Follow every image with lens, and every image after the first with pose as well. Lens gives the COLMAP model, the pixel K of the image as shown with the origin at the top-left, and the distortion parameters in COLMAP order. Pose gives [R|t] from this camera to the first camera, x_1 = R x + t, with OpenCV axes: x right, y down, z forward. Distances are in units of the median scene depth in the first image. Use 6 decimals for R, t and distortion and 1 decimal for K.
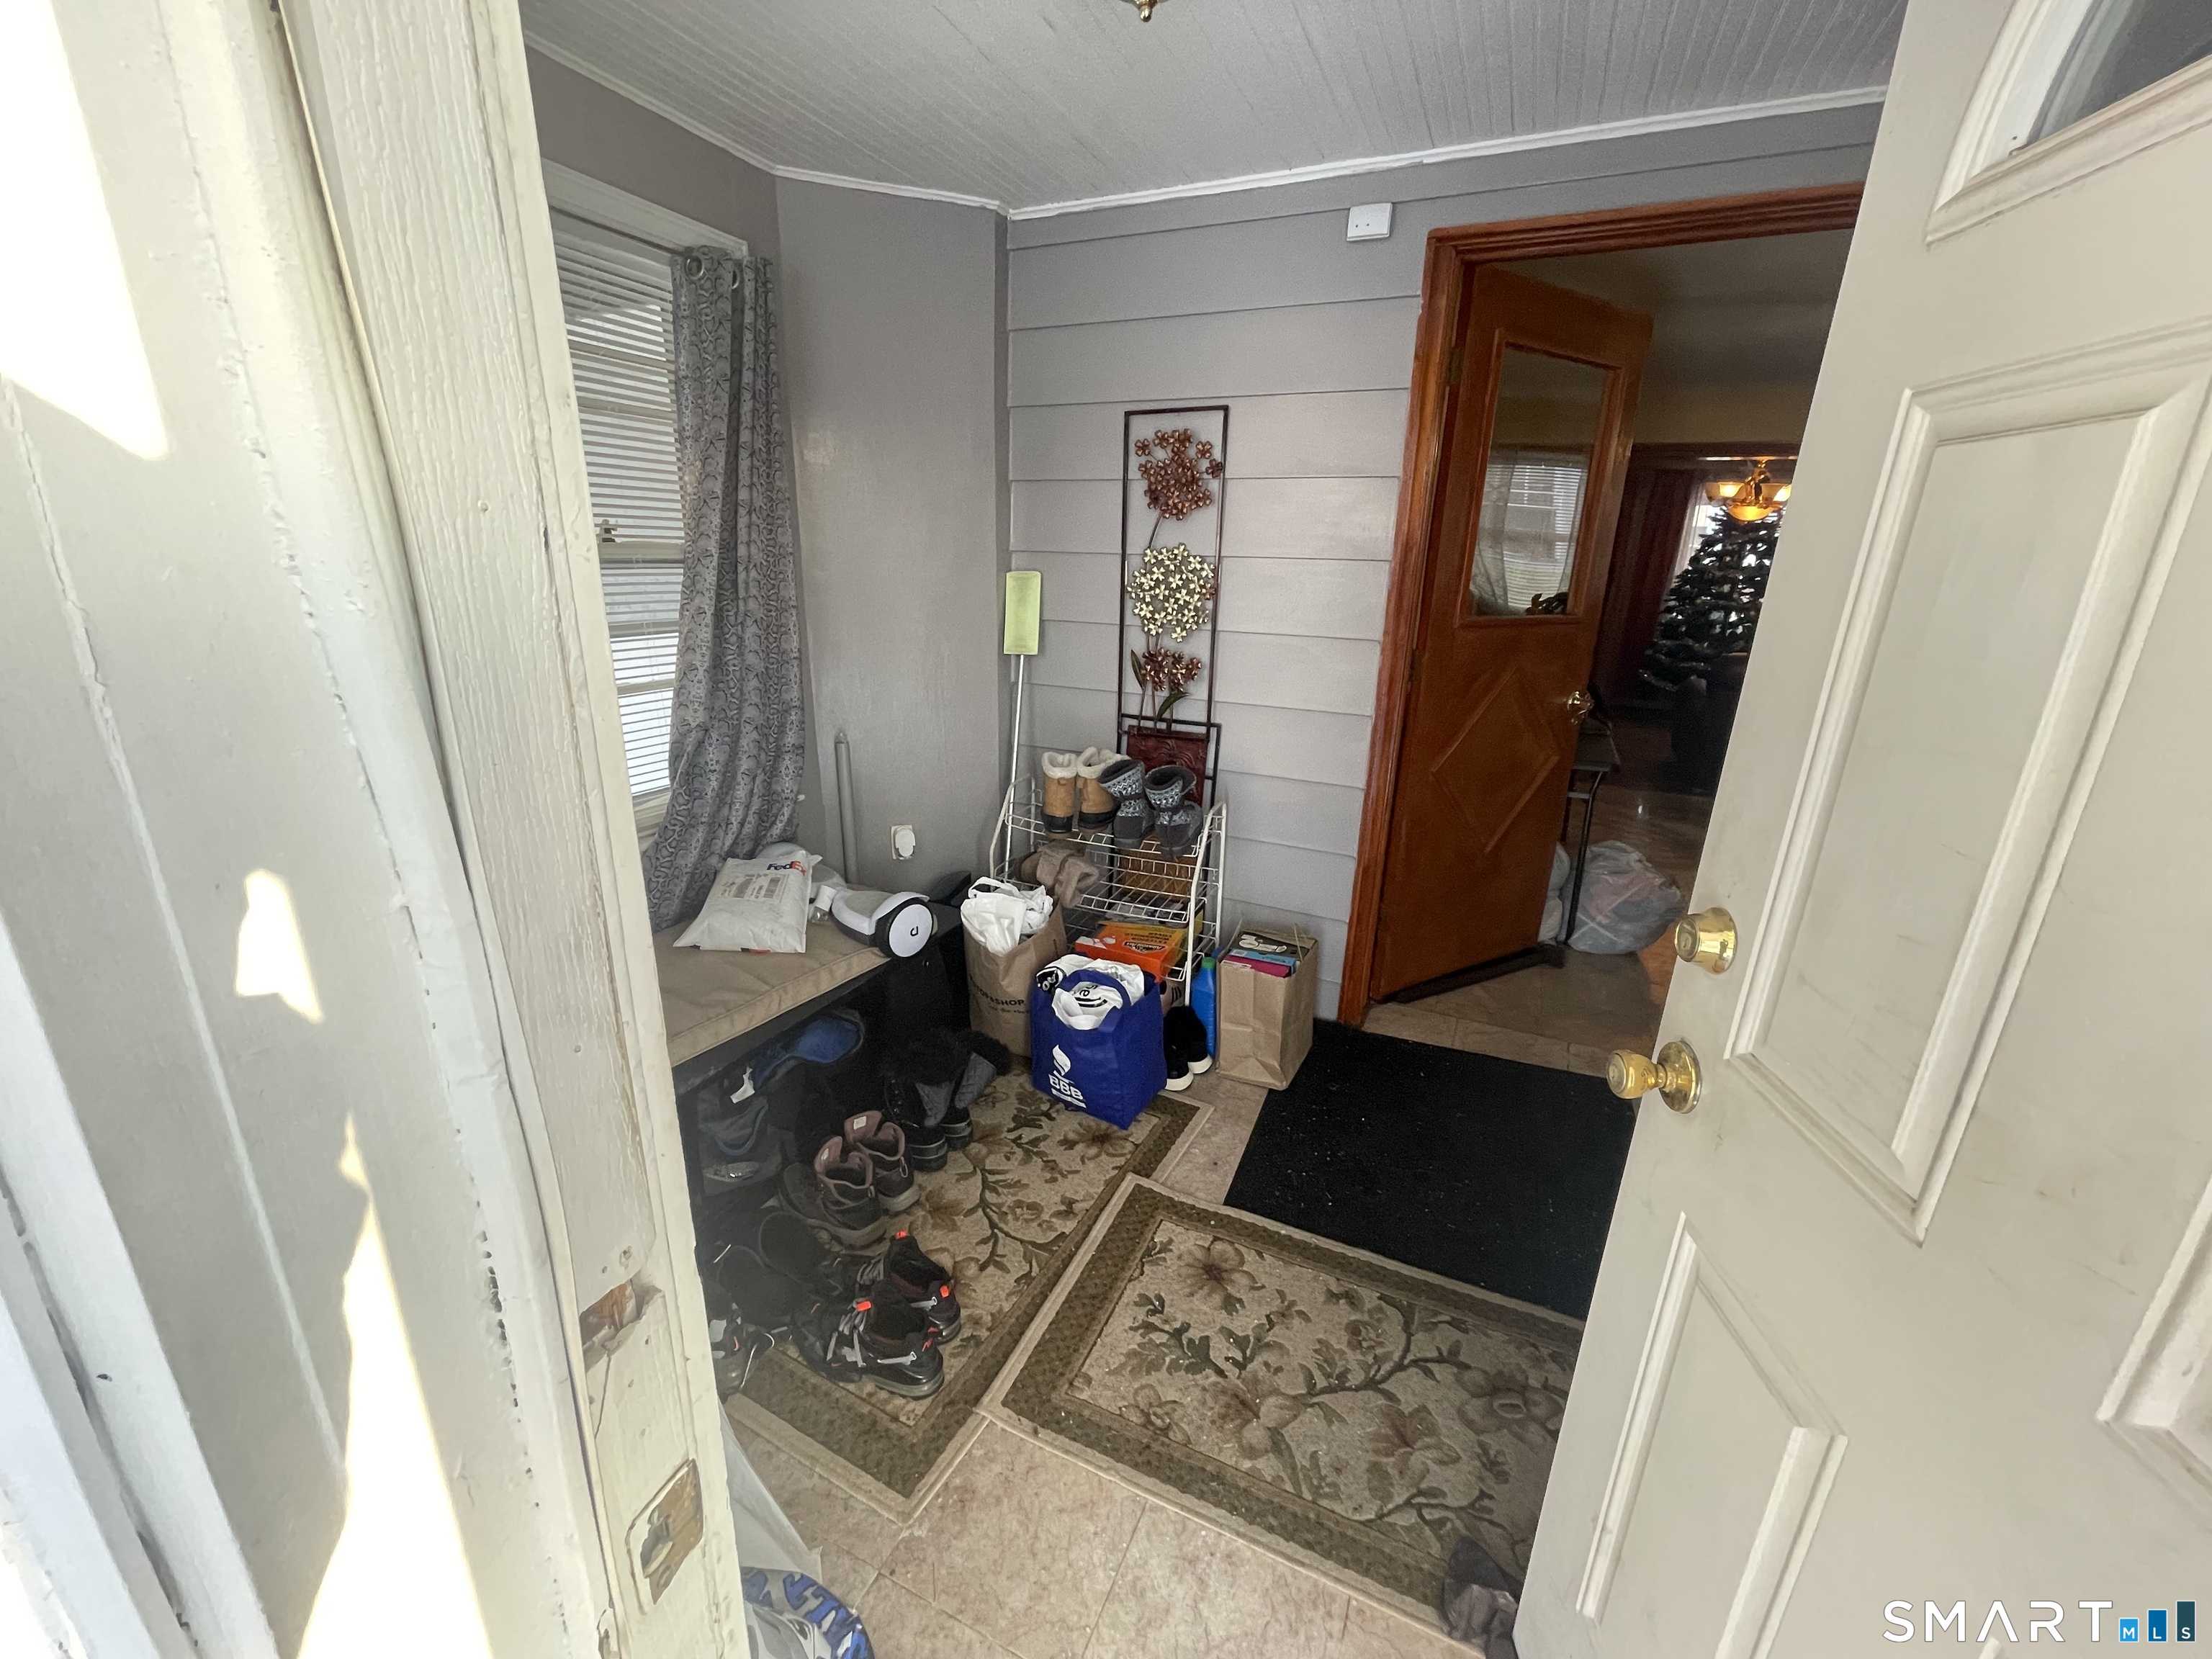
lens RADIAL K [[892.6, 0, 1106.0], [0, 892.6, 829.5], [0, 0, 1]] dist [-0.005653, 0.000051]
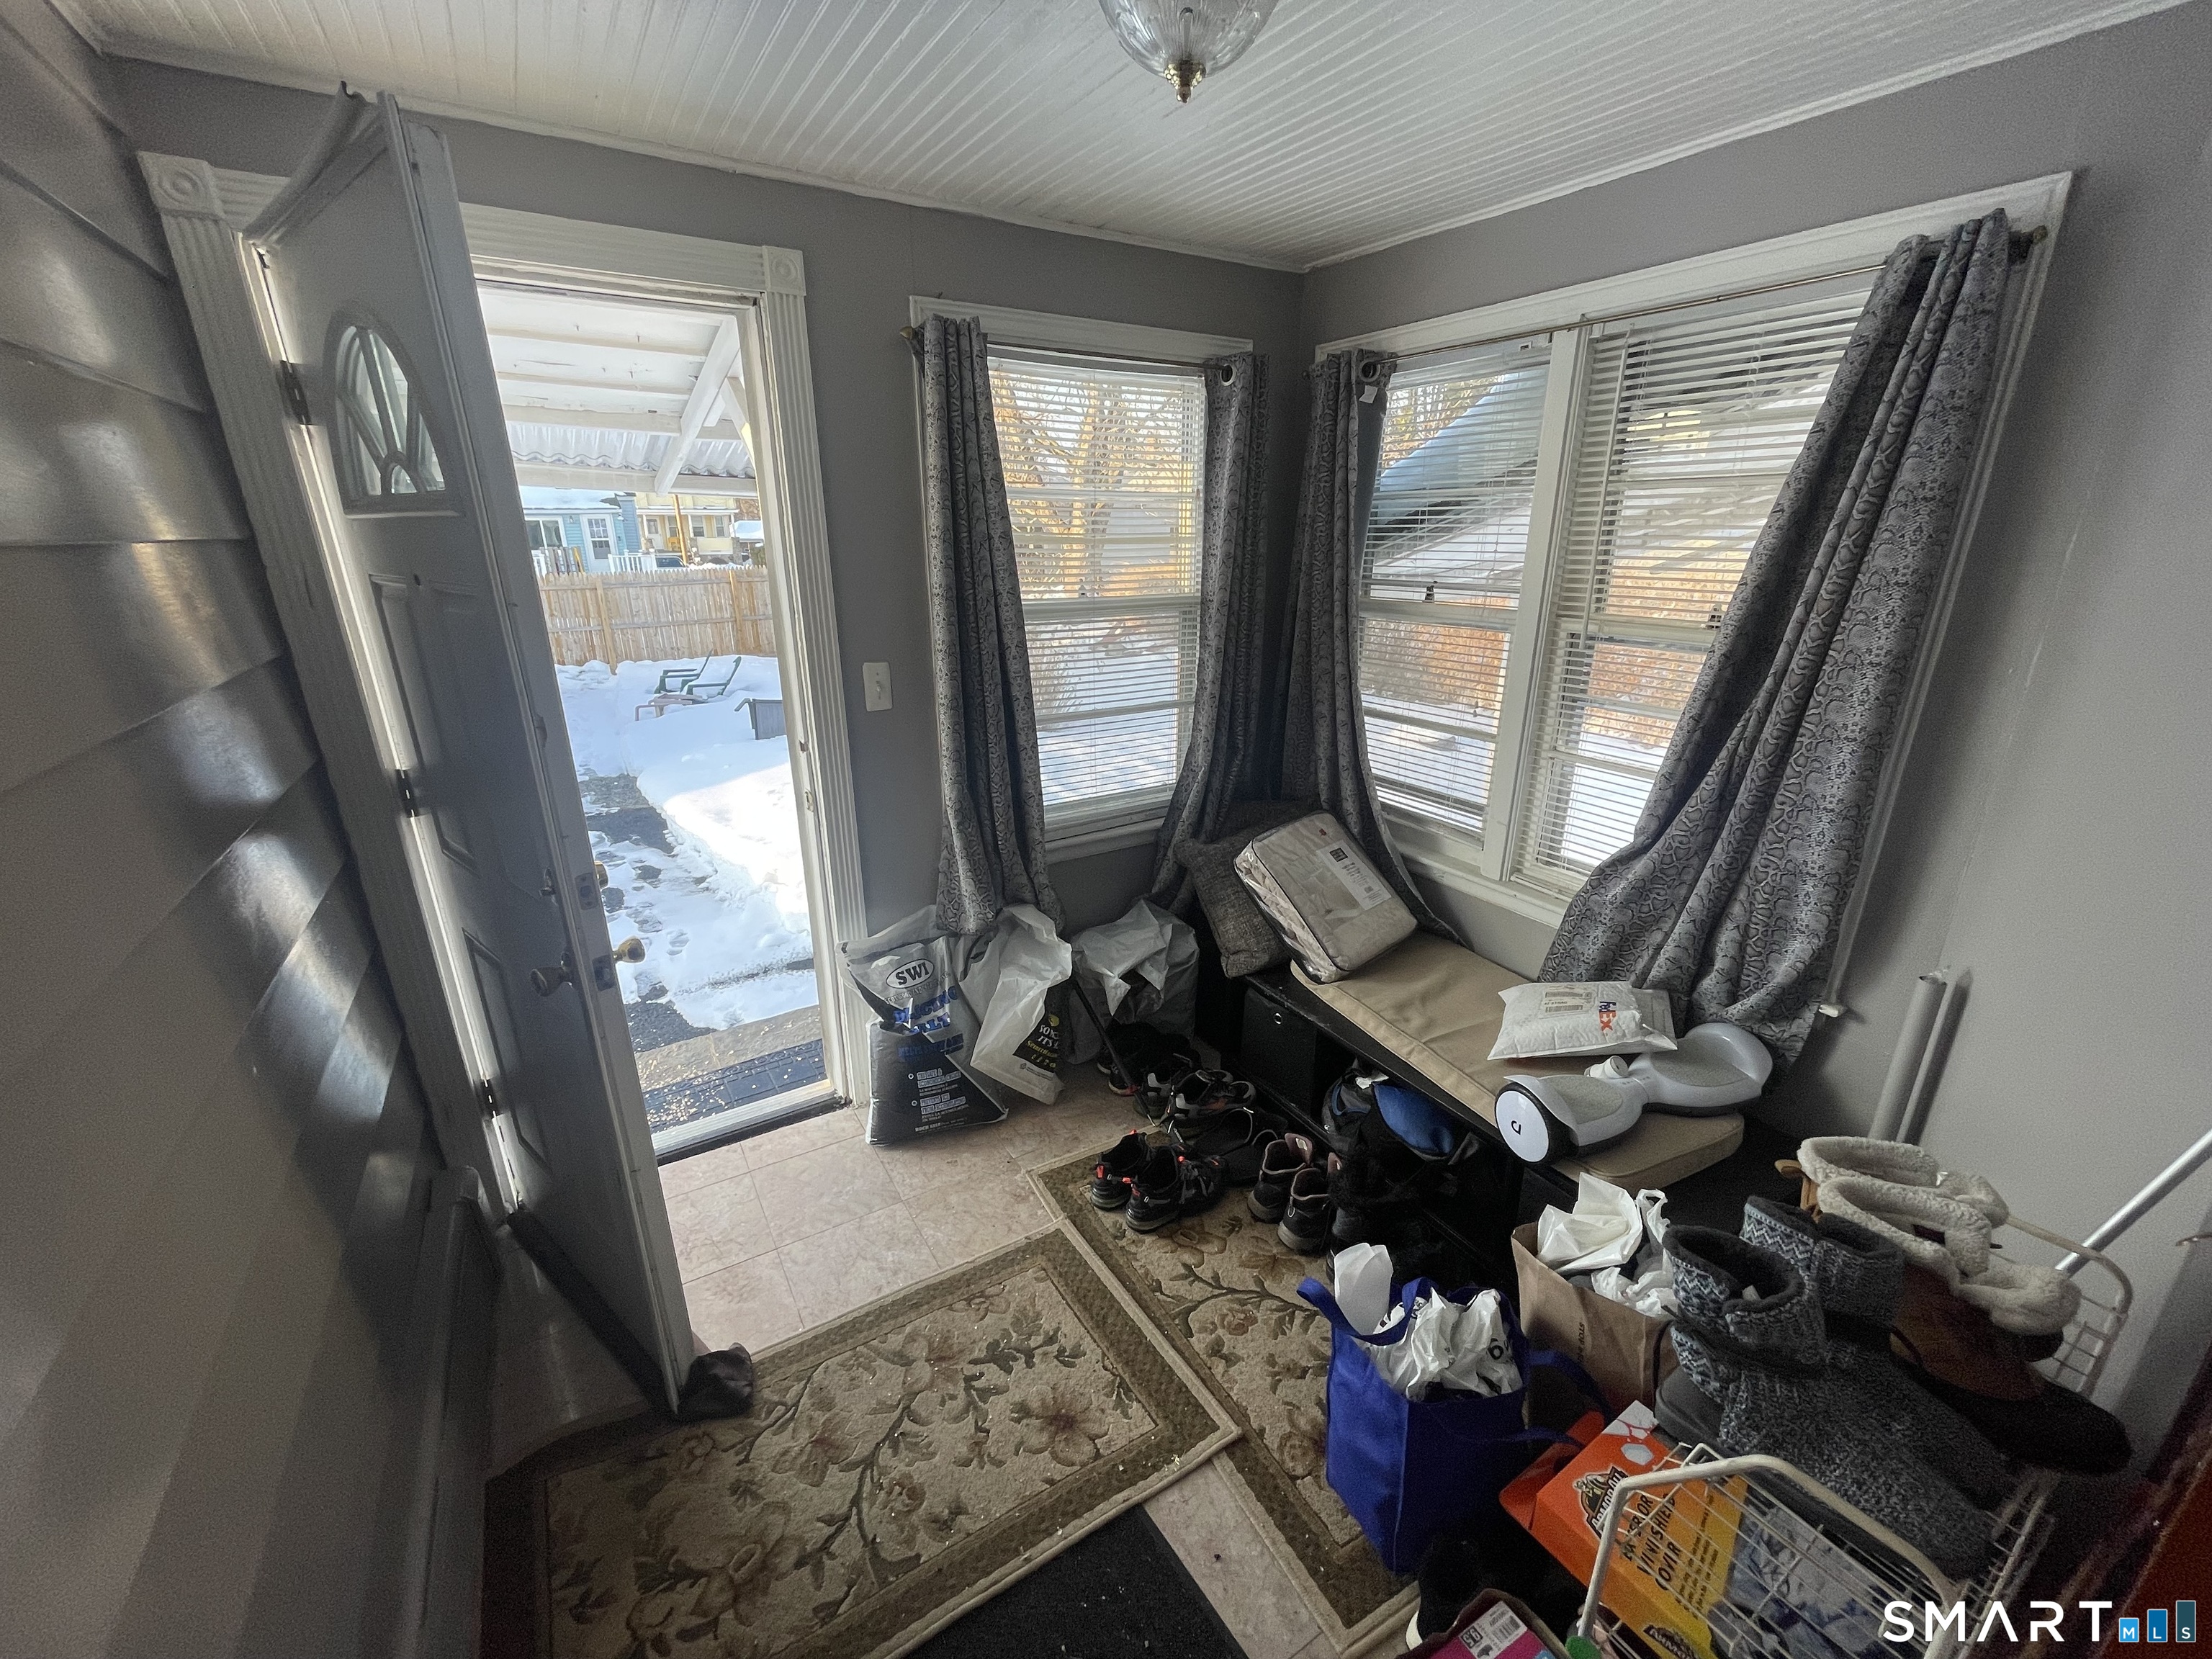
lens RADIAL K [[892.6, 0, 1106.0], [0, 892.6, 829.5], [0, 0, 1]] dist [-0.005653, 0.000051]
pose [[-0.549143, 0.246546, -0.798535, 0.736700], [-0.260310, 0.857503, 0.443764, -0.491896], [0.794154, 0.451557, -0.406713, 1.220534]]
